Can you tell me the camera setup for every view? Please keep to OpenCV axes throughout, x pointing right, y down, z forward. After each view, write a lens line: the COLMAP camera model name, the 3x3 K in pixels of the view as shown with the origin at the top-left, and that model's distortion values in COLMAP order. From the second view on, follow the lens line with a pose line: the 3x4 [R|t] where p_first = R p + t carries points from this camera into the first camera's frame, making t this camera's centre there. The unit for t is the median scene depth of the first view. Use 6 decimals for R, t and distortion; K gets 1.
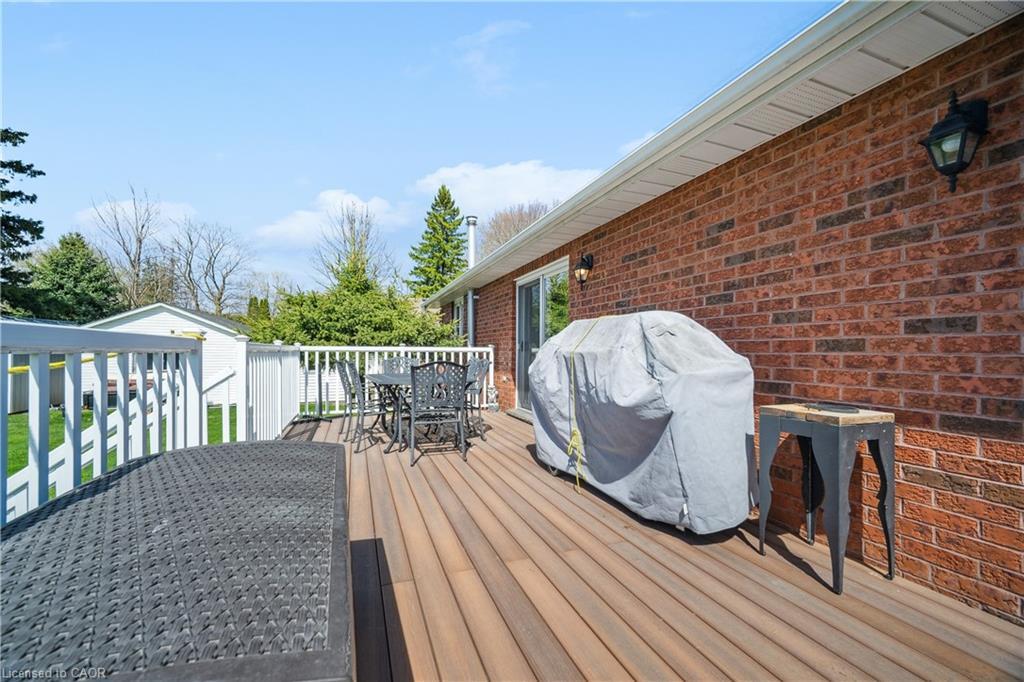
lens RADIAL K [[406.3, 0, 504.4], [0, 406.3, 348.8], [0, 0, 1]] dist [0.000817, 0.000017]
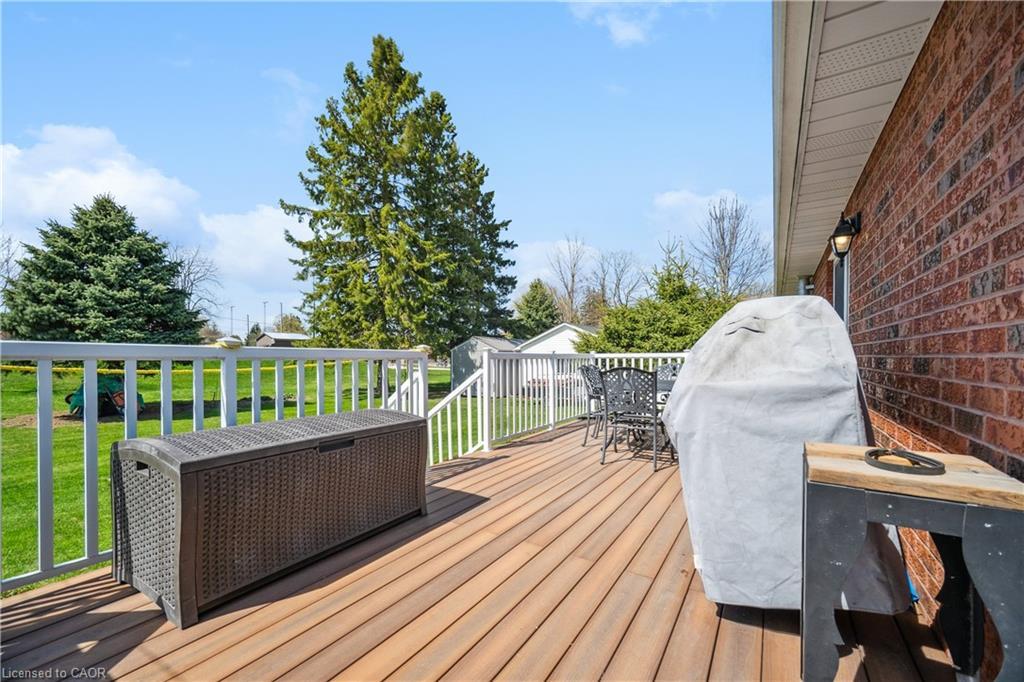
lens RADIAL K [[406.3, 0, 504.4], [0, 406.3, 348.8], [0, 0, 1]] dist [0.000817, 0.000017]
pose [[0.602584, -0.027321, -0.797587, 0.416888], [0.014414, 0.999623, -0.023352, 0.003518], [0.797925, 0.002575, 0.602751, 0.122819]]
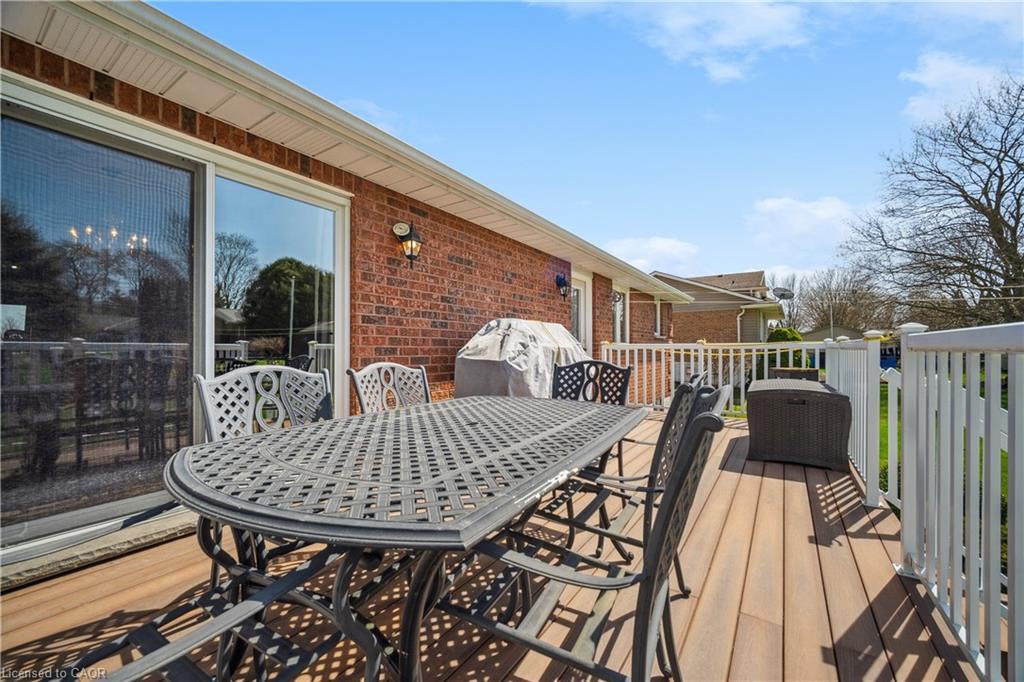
lens RADIAL K [[406.3, 0, 504.4], [0, 406.3, 348.8], [0, 0, 1]] dist [0.000817, 0.000017]
pose [[-0.584928, -0.017486, 0.810897, -0.586919], [-0.017762, 0.999804, 0.008748, 0.002348], [-0.810891, -0.009286, -0.585124, 1.383338]]
